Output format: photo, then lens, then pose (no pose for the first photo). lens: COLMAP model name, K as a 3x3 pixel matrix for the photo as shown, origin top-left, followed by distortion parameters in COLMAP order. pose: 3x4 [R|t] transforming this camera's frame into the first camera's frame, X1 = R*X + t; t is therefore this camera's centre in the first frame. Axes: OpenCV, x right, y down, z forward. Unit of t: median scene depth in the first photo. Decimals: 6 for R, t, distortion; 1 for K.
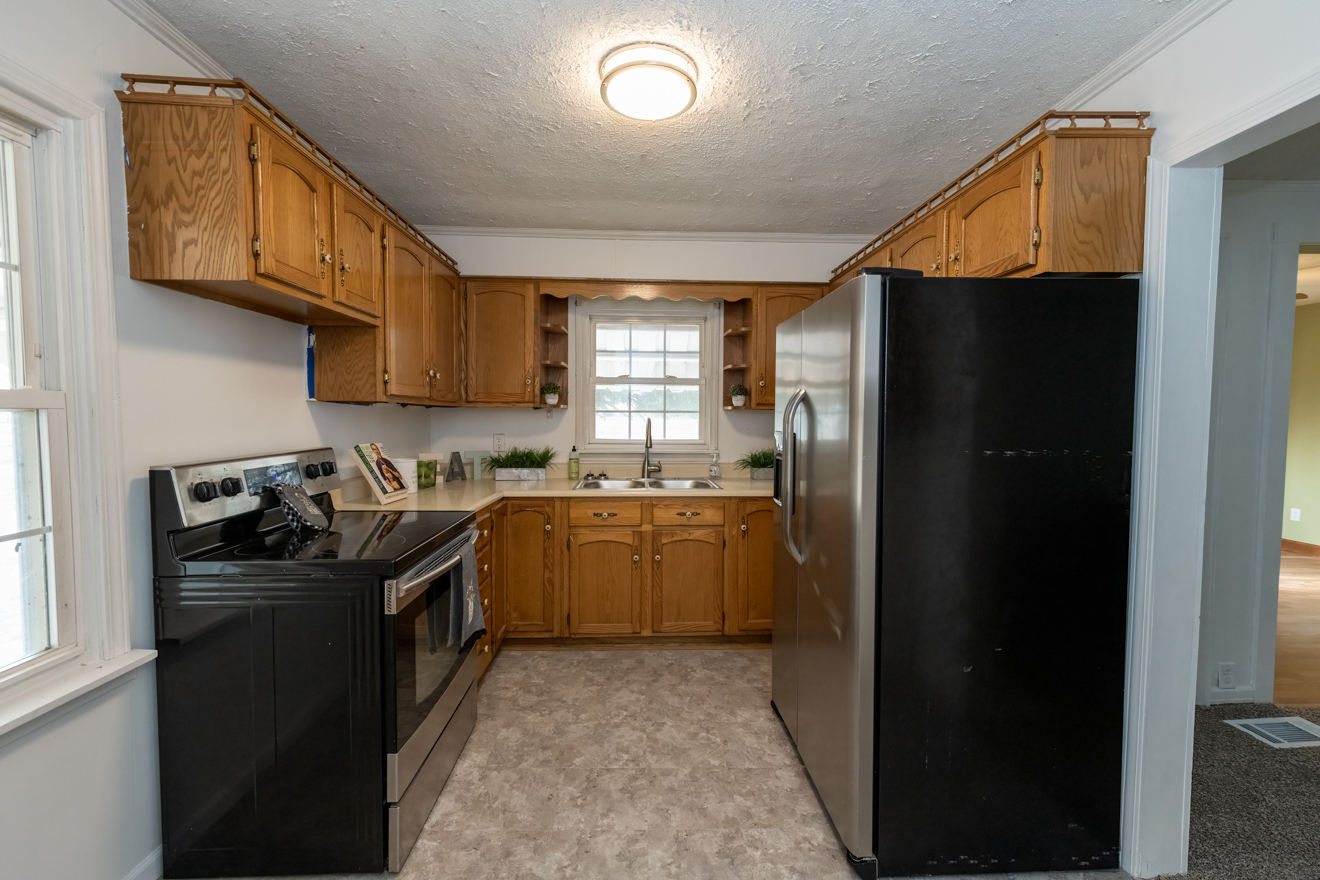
lens RADIAL K [[531.1, 0, 656.7], [0, 531.1, 439.1], [0, 0, 1]] dist [0.009525, -0.001514]
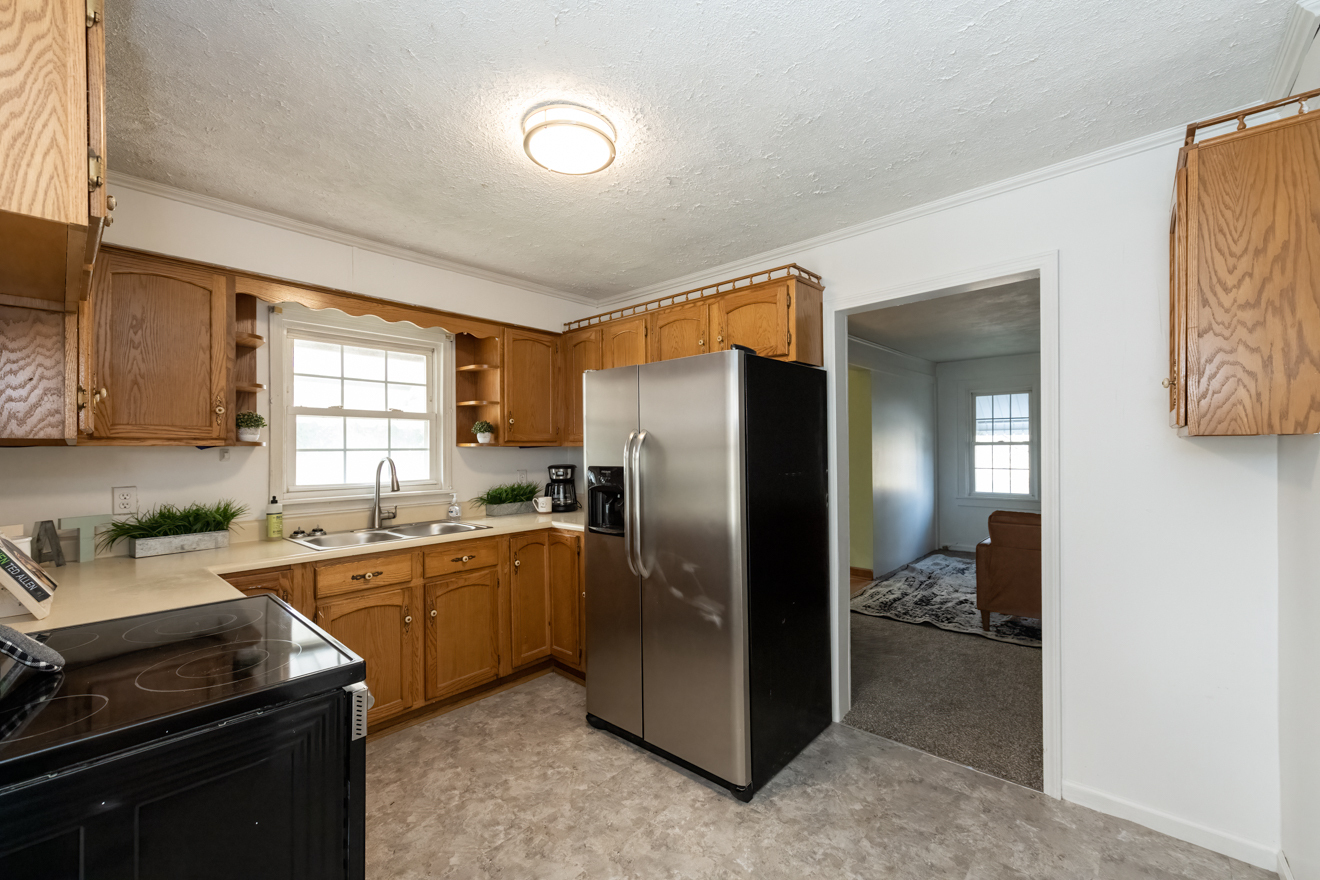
lens RADIAL K [[531.1, 0, 641.2], [0, 531.1, 446.6], [0, 0, 1]] dist [0.009525, -0.001514]
pose [[0.710354, -0.008551, 0.703793, -0.376042], [0.044422, 0.998477, -0.032705, -0.011390], [-0.702441, 0.054496, 0.709652, 0.104238]]
